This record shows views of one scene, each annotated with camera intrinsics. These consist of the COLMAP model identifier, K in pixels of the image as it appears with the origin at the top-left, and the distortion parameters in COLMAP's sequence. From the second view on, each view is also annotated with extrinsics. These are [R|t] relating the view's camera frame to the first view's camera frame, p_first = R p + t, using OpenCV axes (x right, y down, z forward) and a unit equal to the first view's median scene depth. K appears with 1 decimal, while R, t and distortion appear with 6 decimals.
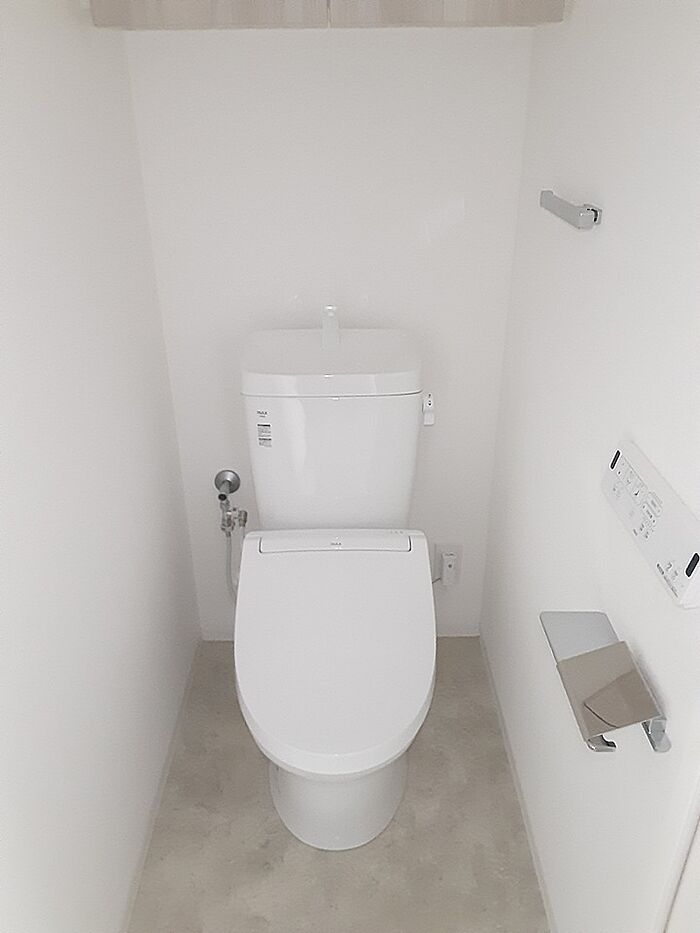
lens RADIAL K [[752.6, 0, 343.0], [0, 752.6, 475.3], [0, 0, 1]] dist [0.067618, -0.066359]
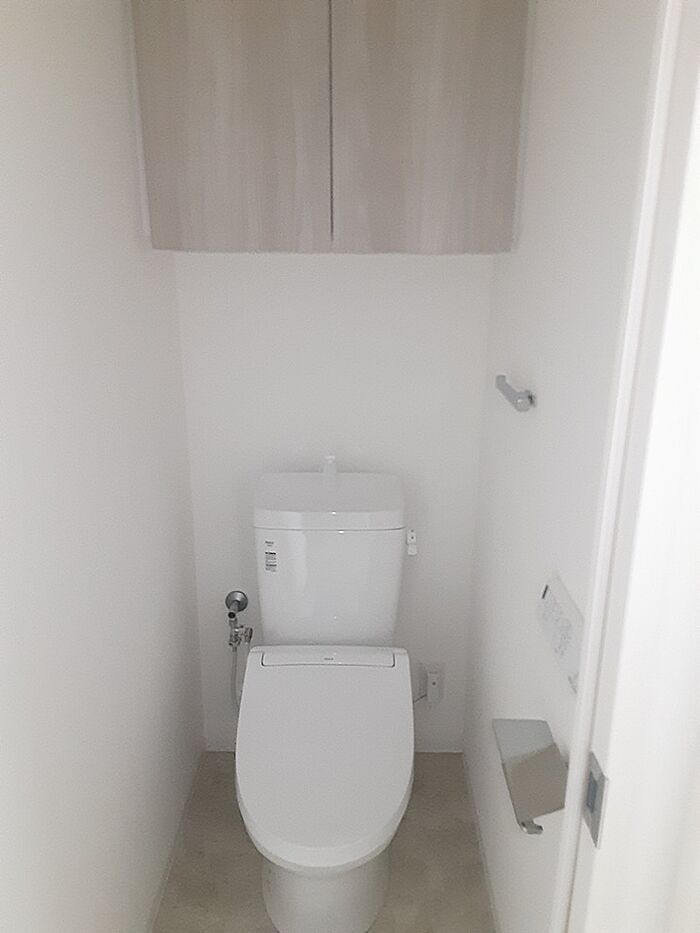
lens RADIAL K [[752.6, 0, 352.3], [0, 752.6, 461.7], [0, 0, 1]] dist [0.067618, -0.066359]
pose [[0.999772, 0.021320, -0.001446, 0.020931], [-0.021248, 0.984604, -0.173504, -0.005549], [-0.002276, 0.173495, 0.984832, -0.179919]]
